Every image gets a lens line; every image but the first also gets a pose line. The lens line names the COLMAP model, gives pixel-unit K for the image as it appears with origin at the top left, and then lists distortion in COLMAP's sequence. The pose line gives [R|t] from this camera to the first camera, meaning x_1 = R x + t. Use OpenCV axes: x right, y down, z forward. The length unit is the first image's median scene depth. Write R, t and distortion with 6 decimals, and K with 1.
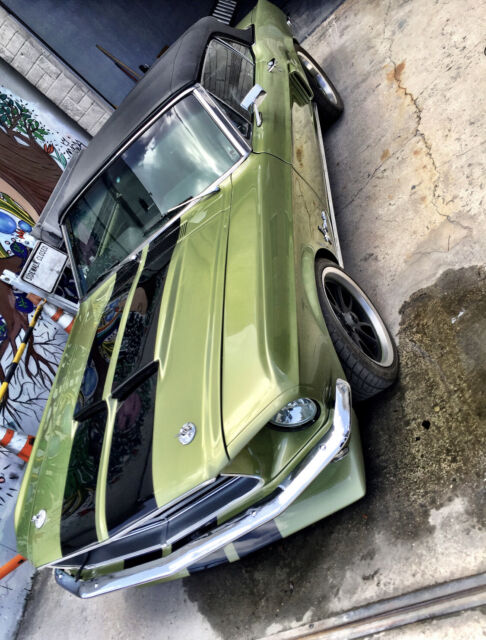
lens RADIAL K [[546.0, 0, 248.0], [0, 546.0, 317.7], [0, 0, 1]] dist [0.073540, -0.096300]
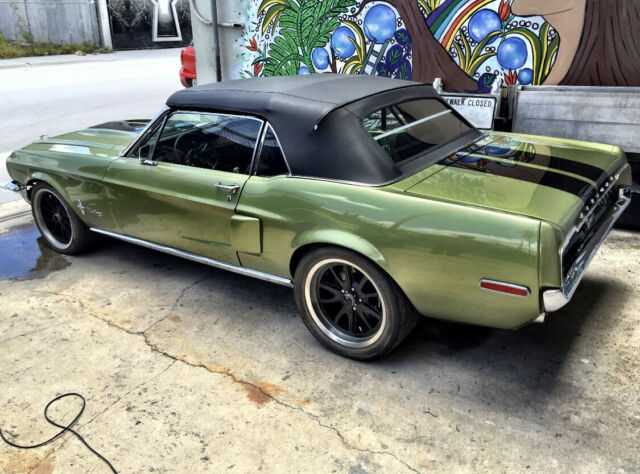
lens RADIAL K [[557.8, 0, 322.5], [0, 557.8, 236.3], [0, 0, 1]] dist [0.109043, -0.165174]
pose [[-0.375114, 0.872550, -0.312962, 0.510708], [-0.241223, 0.234101, 0.941811, -2.000646], [0.895042, 0.428781, 0.122664, 1.606937]]
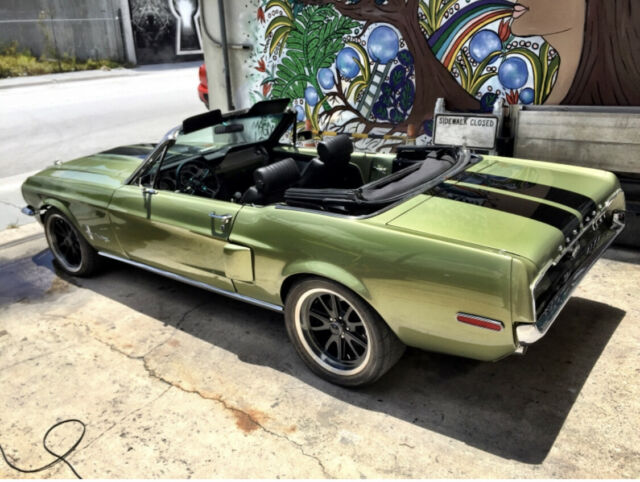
lens RADIAL K [[562.9, 0, 318.9], [0, 562.9, 238.3], [0, 0, 1]] dist [0.087482, -0.132710]
pose [[-0.384868, 0.872801, -0.300159, 0.443716], [-0.190027, 0.243310, 0.951152, -2.070186], [0.903198, 0.423106, 0.072214, 1.657866]]
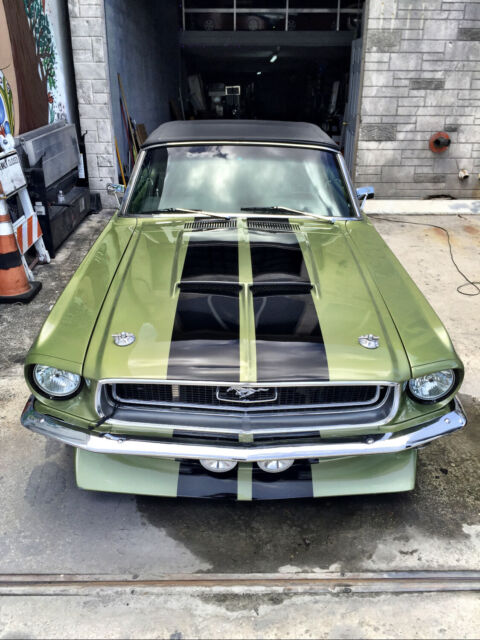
lens RADIAL K [[543.4, 0, 240.0], [0, 543.4, 320.0], [0, 0, 1]] dist [0.080116, -0.114194]
pose [[0.713376, 0.620796, 0.325127, -0.522917], [-0.492946, 0.774292, -0.396834, 0.569878], [-0.498096, 0.122822, 0.858380, 0.147481]]
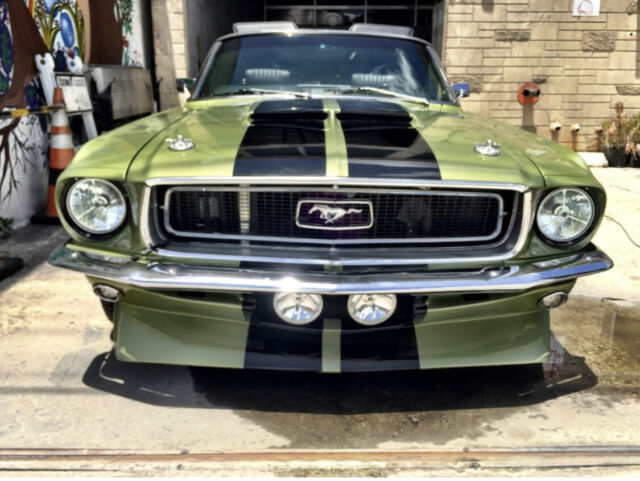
lens RADIAL K [[562.9, 0, 318.9], [0, 562.9, 237.8], [0, 0, 1]] dist [0.087482, -0.132710]
pose [[0.713217, 0.665208, 0.220953, -0.318165], [-0.493465, 0.700377, -0.515717, 0.703245], [-0.497809, 0.258785, 0.827778, 0.325386]]
